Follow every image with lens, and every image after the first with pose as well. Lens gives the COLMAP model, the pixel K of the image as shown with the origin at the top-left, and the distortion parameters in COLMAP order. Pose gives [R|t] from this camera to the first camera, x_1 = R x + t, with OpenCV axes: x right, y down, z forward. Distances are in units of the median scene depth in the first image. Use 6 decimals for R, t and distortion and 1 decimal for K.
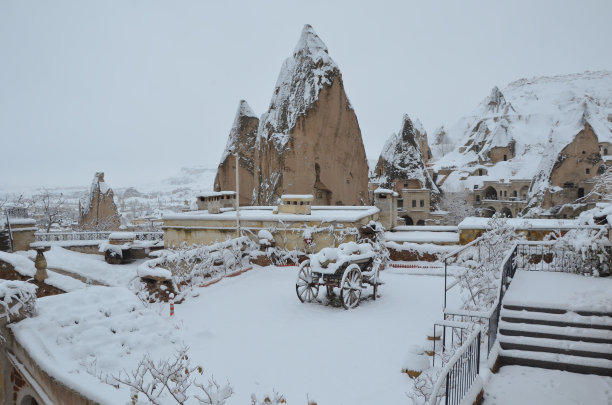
lens RADIAL K [[501.2, 0, 305.1], [0, 501.2, 192.2], [0, 0, 1]] dist [-0.151645, 0.108431]
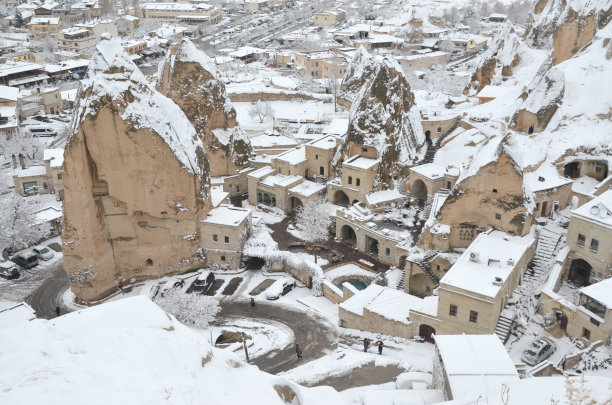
lens RADIAL K [[664.7, 0, 306.0], [0, 664.7, 202.5], [0, 0, 1]] dist [-0.029059, 0.309118]
pose [[0.820762, 0.242983, -0.517019, 0.792449], [-0.019765, 0.916571, 0.399383, -0.413867], [0.570928, -0.317580, 0.757089, 0.098853]]
